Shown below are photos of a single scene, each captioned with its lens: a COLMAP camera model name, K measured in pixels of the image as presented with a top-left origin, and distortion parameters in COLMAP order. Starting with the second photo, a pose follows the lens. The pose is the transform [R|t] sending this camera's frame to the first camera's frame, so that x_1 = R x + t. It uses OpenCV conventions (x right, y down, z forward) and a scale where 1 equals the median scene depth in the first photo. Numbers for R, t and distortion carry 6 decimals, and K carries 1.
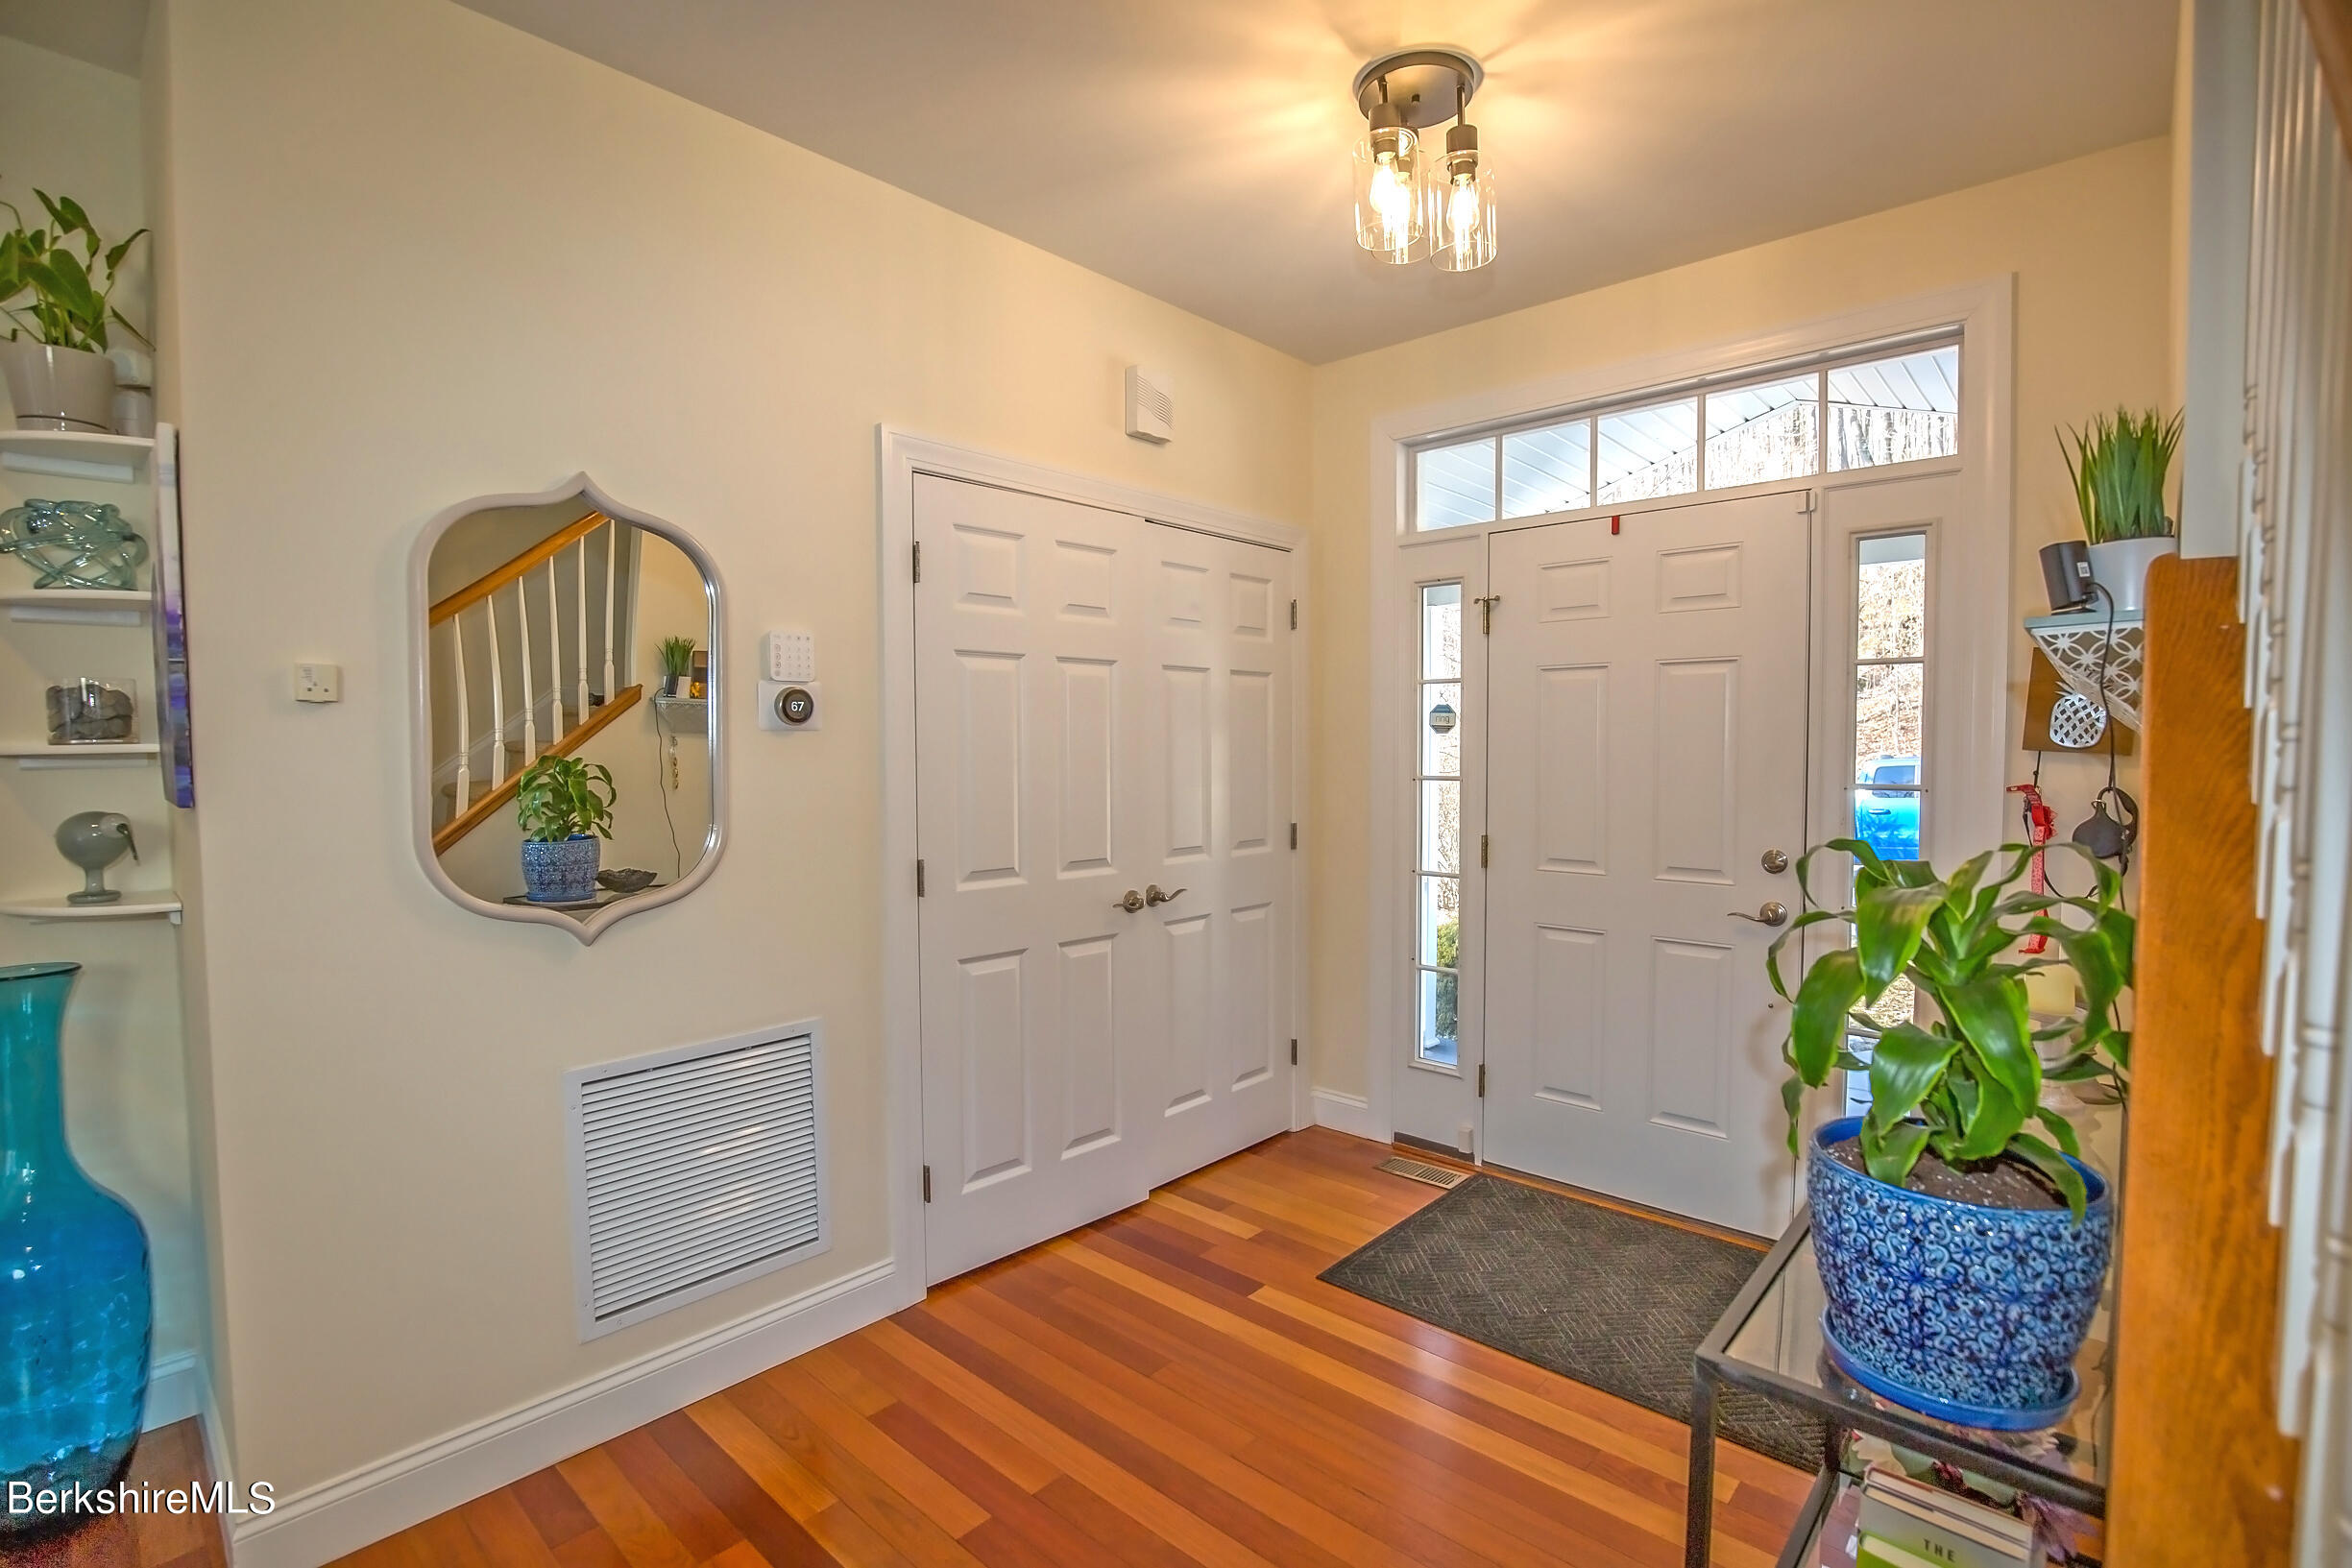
lens RADIAL K [[1111.1, 0, 1176.0], [0, 1111.1, 784.0], [0, 0, 1]] dist [-0.045013, 0.037081]
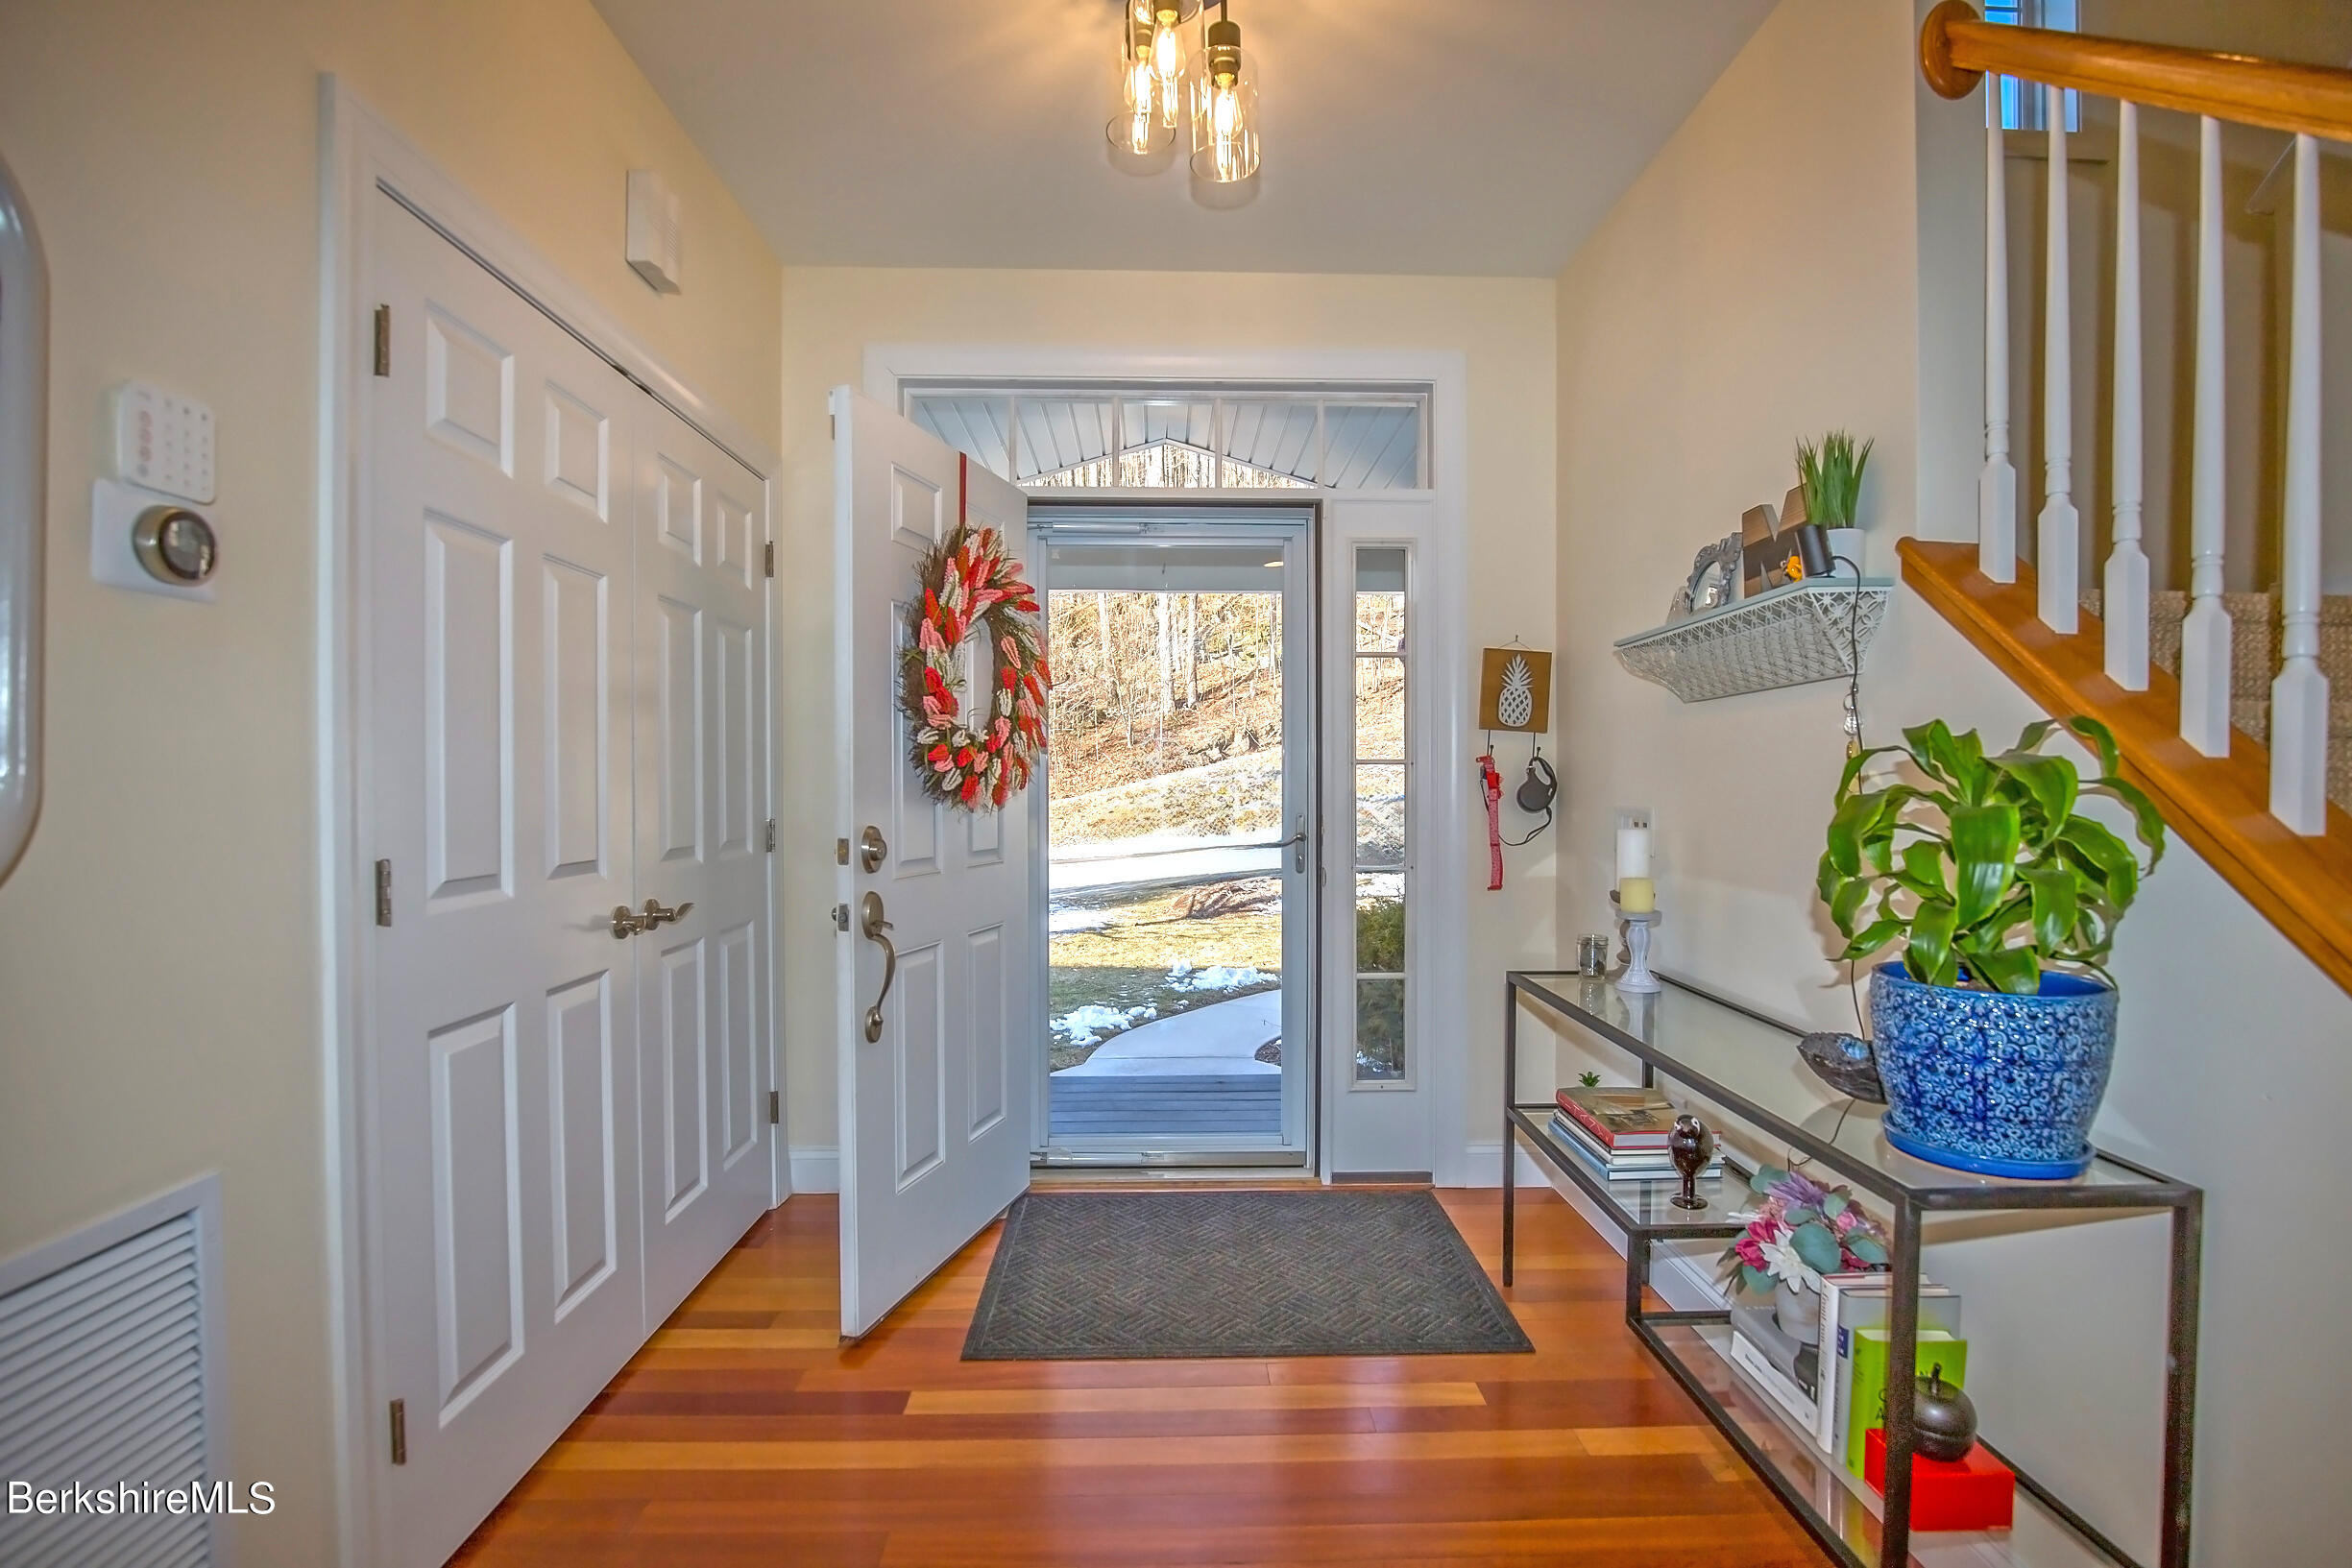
lens RADIAL K [[1107.1, 0, 1184.8], [0, 1107.1, 796.0], [0, 0, 1]] dist [-0.045157, 0.008880]
pose [[0.707626, -0.004115, 0.706575, -0.364226], [0.024422, 0.999528, -0.018637, 0.062127], [-0.706165, 0.030444, 0.707393, 0.349144]]
